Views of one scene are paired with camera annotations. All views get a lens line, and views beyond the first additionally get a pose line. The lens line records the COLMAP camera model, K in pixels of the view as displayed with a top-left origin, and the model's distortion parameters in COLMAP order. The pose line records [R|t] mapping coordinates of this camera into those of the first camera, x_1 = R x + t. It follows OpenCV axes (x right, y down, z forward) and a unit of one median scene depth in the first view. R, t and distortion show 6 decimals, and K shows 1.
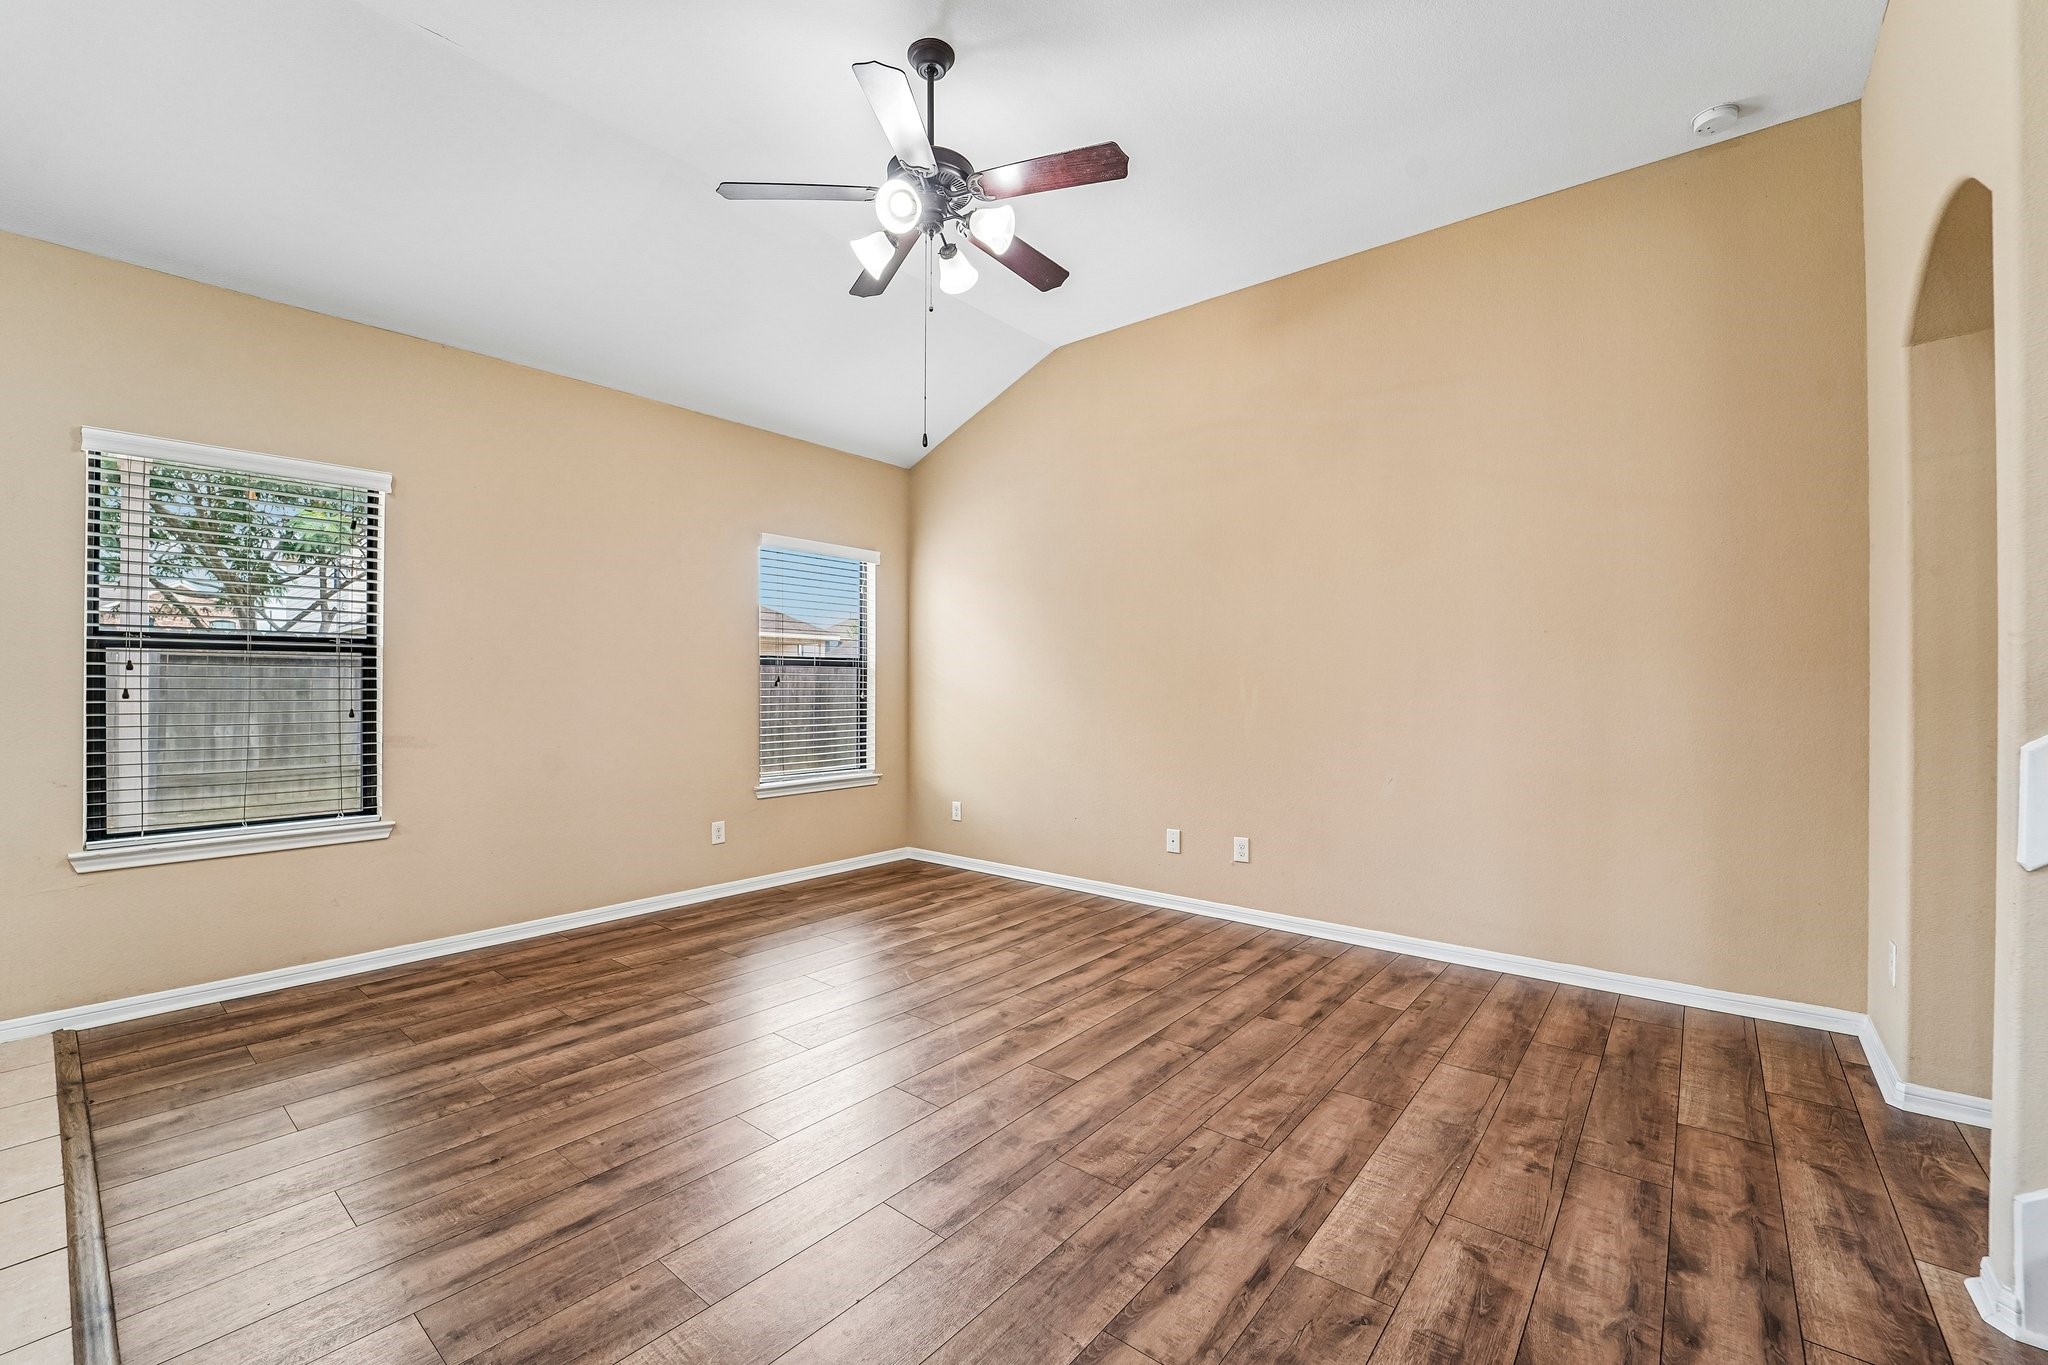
lens RADIAL K [[845.1, 0, 1014.5], [0, 845.1, 685.2], [0, 0, 1]] dist [-0.018522, 0.000560]
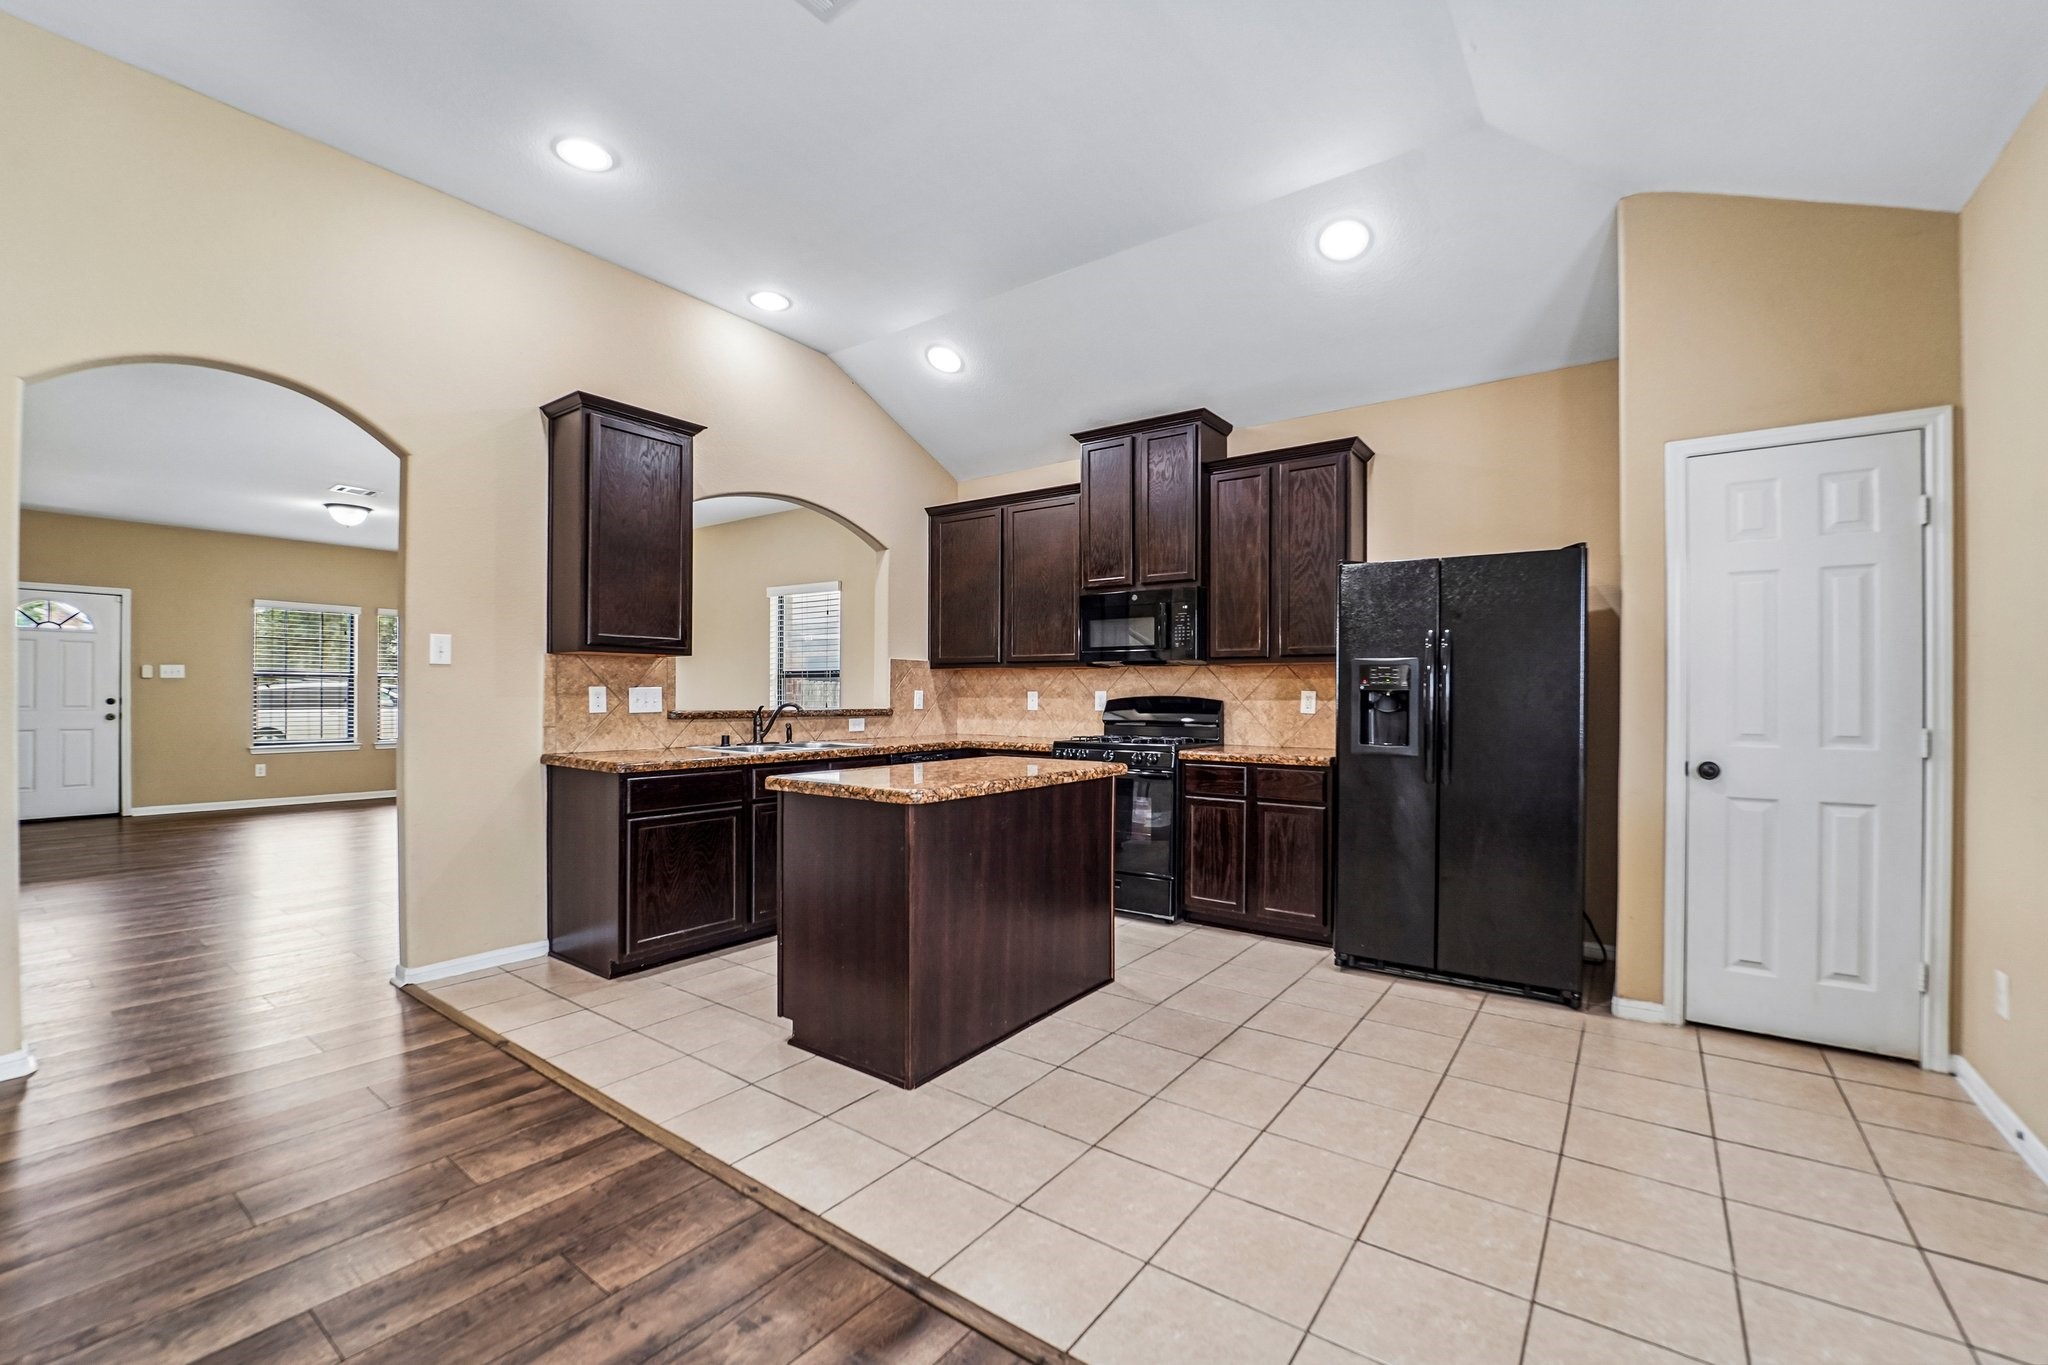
lens RADIAL K [[845.1, 0, 1018.8], [0, 845.1, 709.2], [0, 0, 1]] dist [-0.018522, 0.000560]
pose [[-0.997969, -0.007964, -0.063199, -0.542912], [-0.008821, 0.999873, 0.013302, 0.002925], [0.063085, 0.013832, -0.997912, 0.963171]]
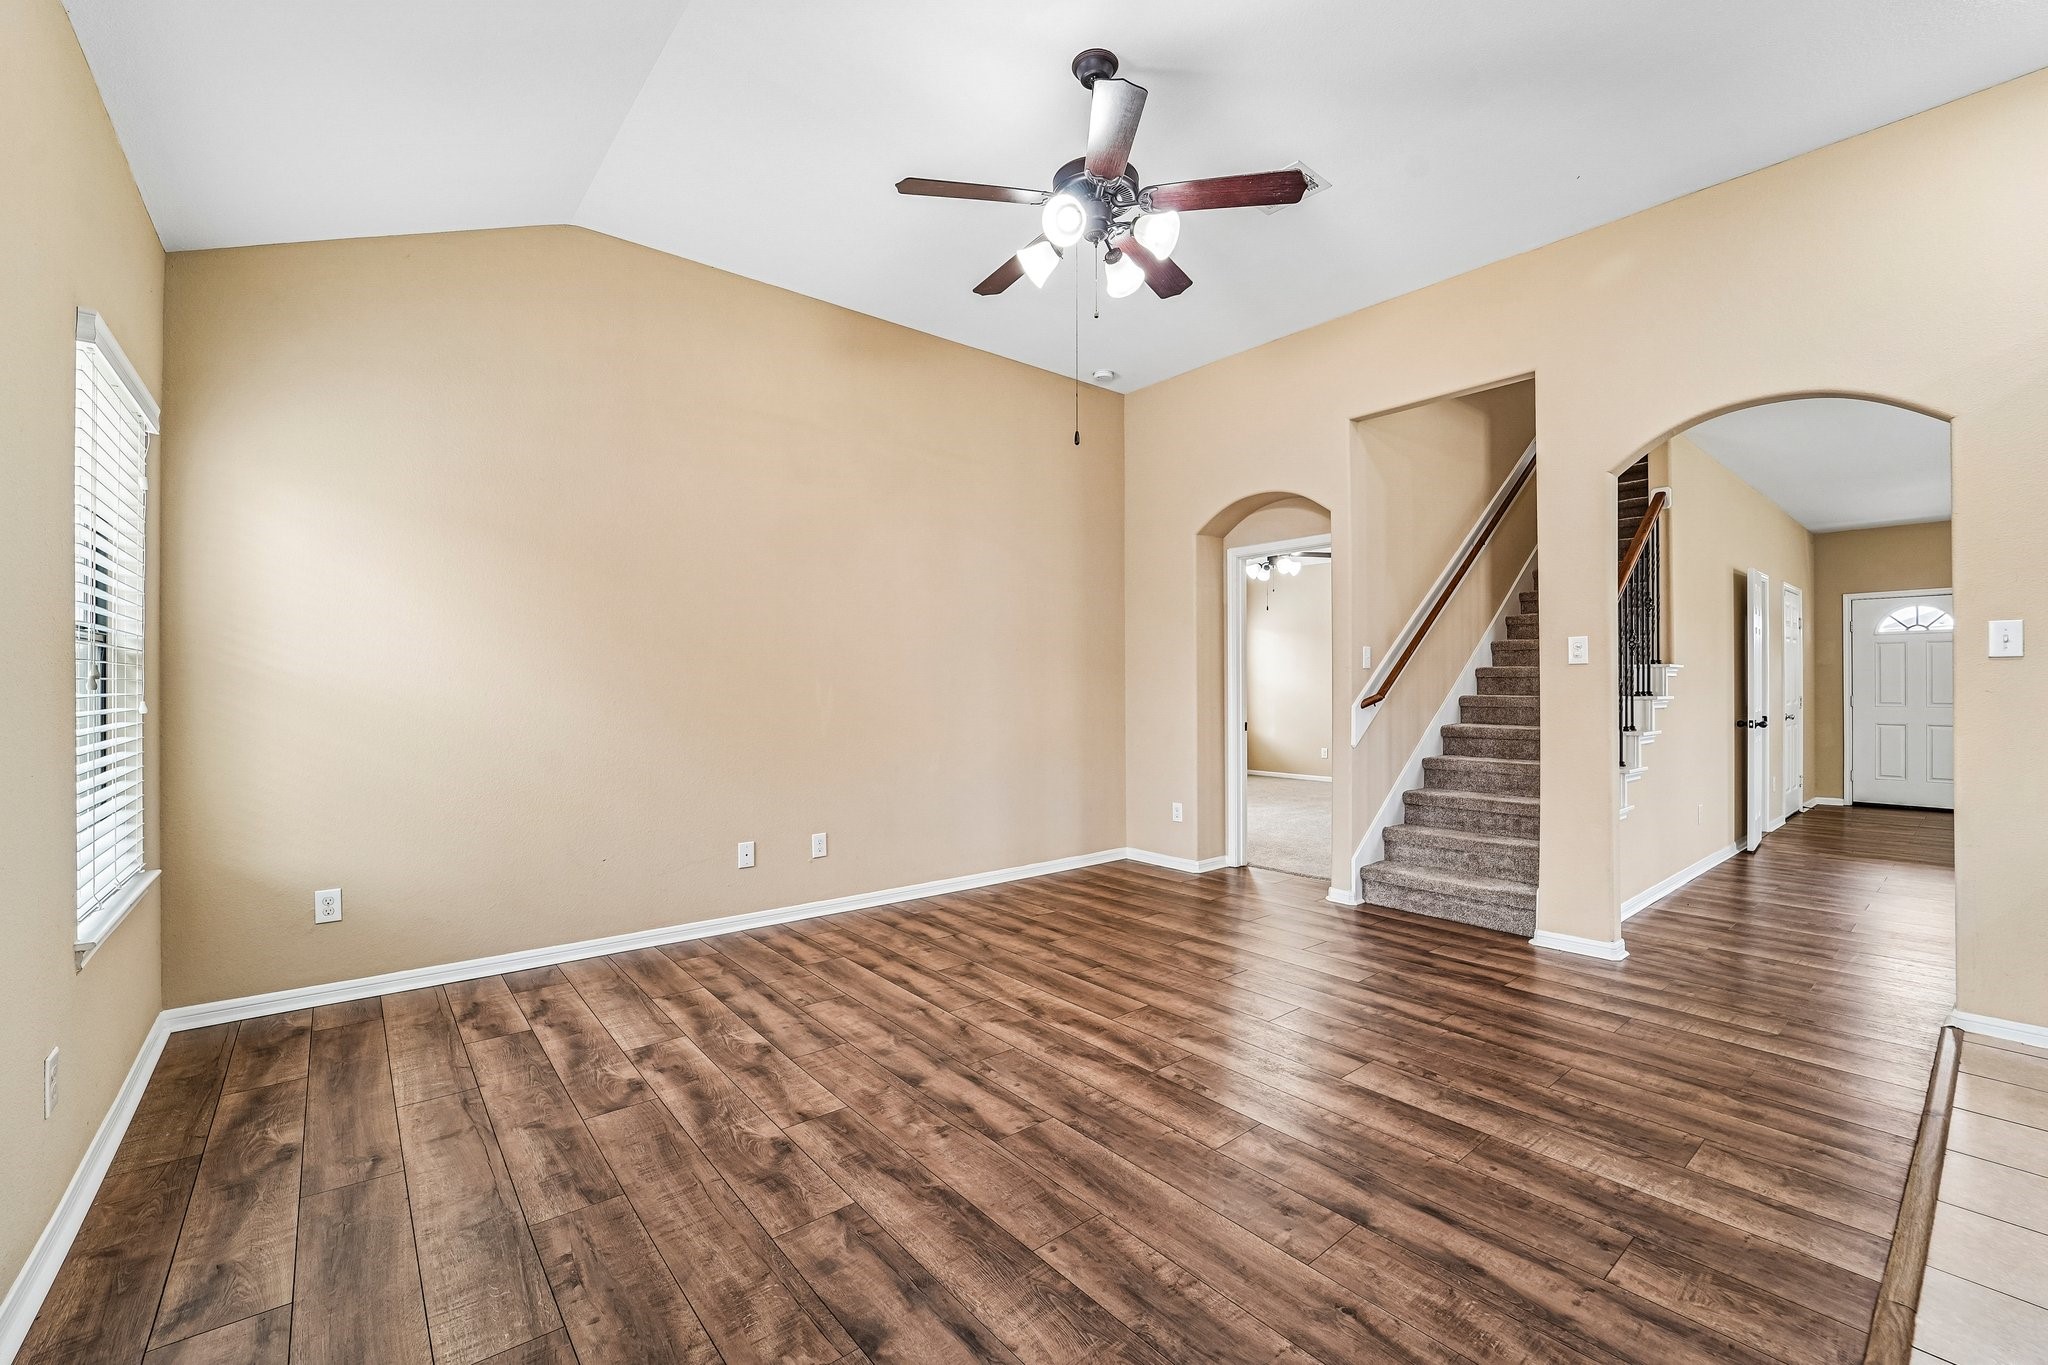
lens RADIAL K [[845.1, 0, 1027.4], [0, 845.1, 689.2], [0, 0, 1]] dist [-0.018522, 0.000560]
pose [[0.180699, -0.005691, 0.983522, -0.889751], [-0.001581, 0.999980, 0.006077, -0.003442], [-0.983537, -0.002653, 0.180687, 0.718385]]
